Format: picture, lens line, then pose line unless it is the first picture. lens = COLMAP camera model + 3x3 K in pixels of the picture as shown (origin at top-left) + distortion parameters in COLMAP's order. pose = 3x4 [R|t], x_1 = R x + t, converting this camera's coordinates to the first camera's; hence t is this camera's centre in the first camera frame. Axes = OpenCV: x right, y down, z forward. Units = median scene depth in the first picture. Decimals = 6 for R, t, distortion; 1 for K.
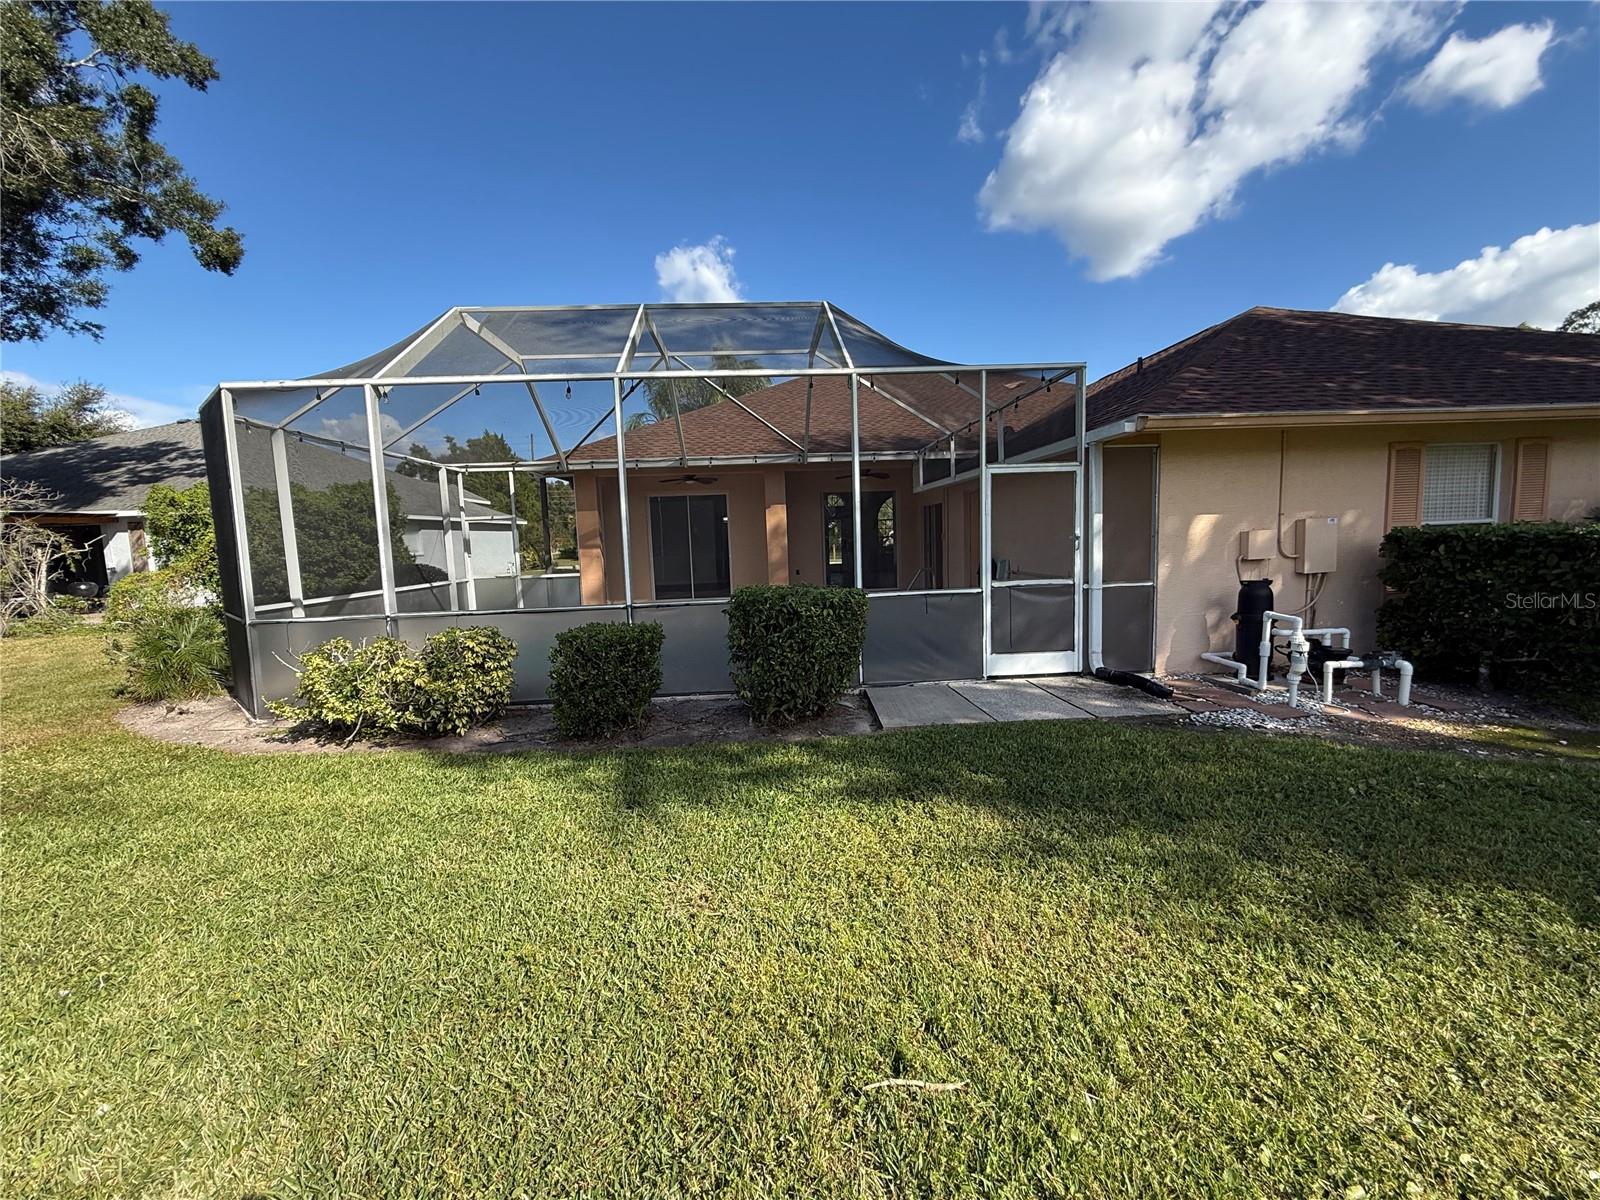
lens RADIAL K [[637.0, 0, 796.9], [0, 637.0, 605.2], [0, 0, 1]] dist [-0.001850, -0.000178]
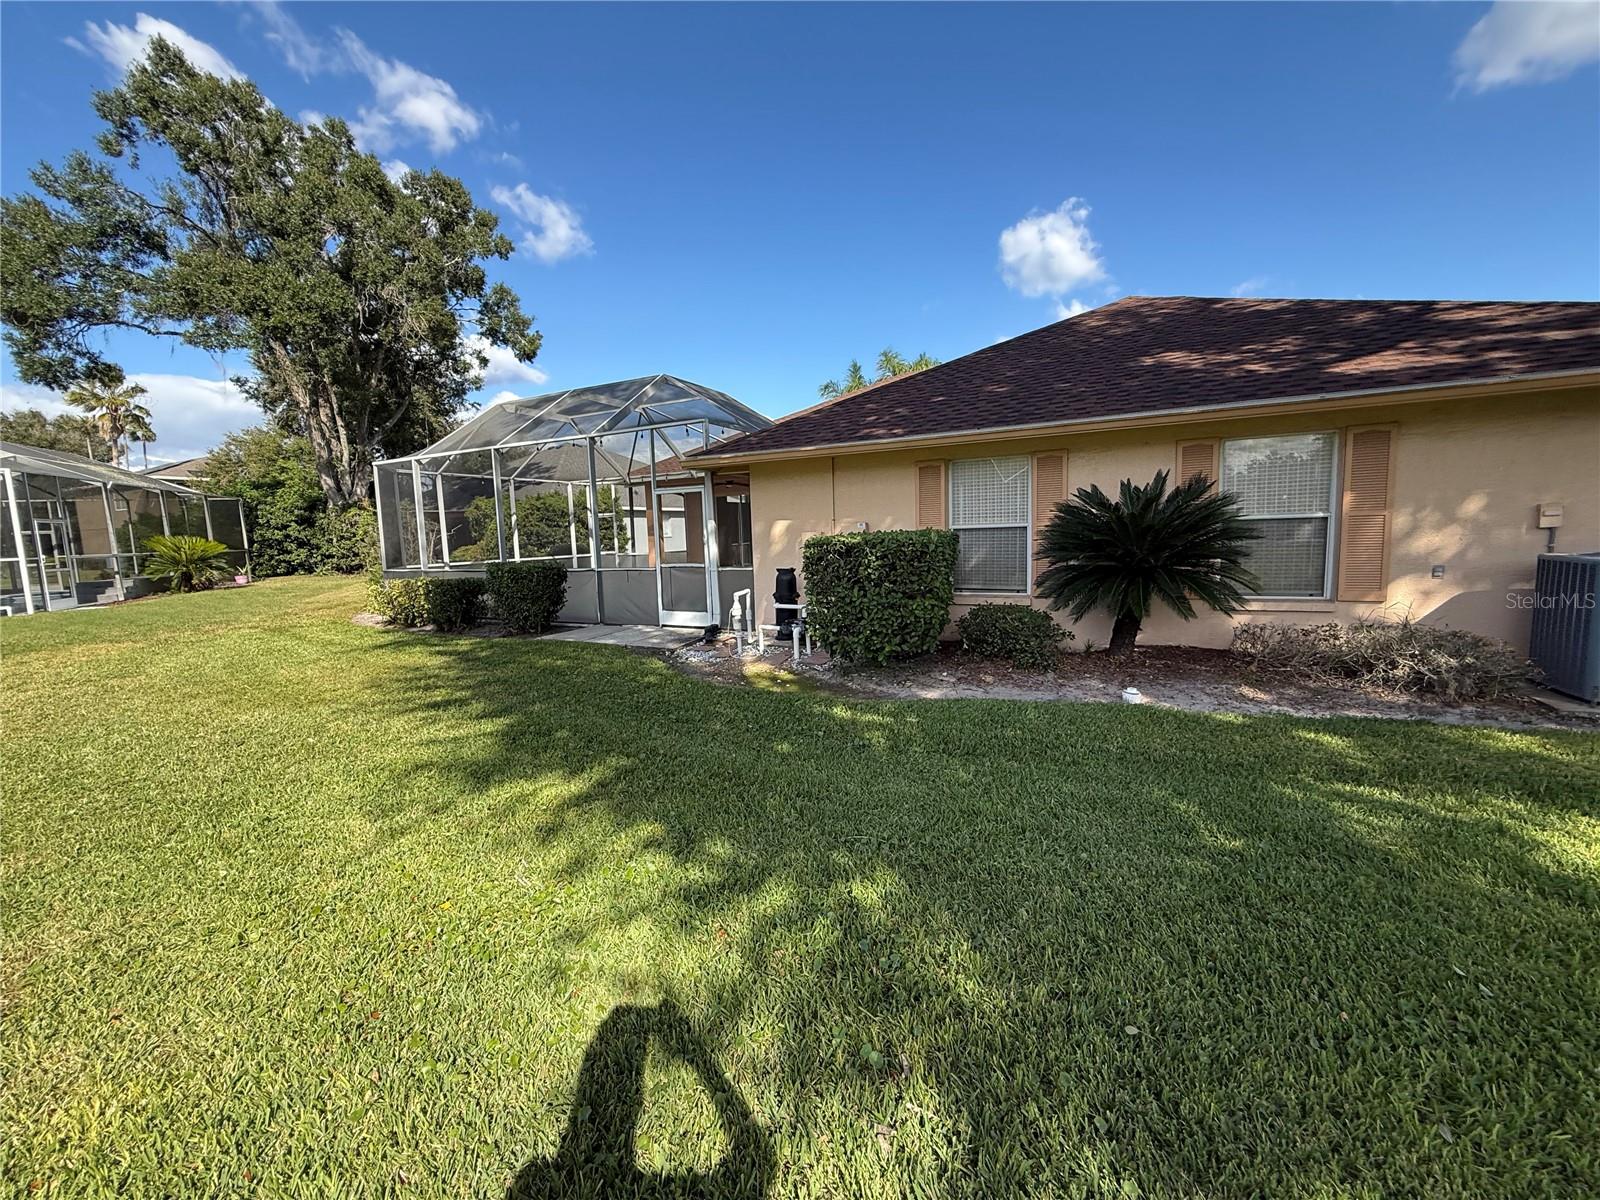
lens RADIAL K [[637.0, 0, 815.3], [0, 637.0, 605.4], [0, 0, 1]] dist [-0.001850, -0.000178]
pose [[0.872886, 0.063858, -0.483728, 0.563290], [-0.050753, 0.997904, 0.040152, -0.007215], [0.485278, -0.010498, 0.874297, -0.072635]]
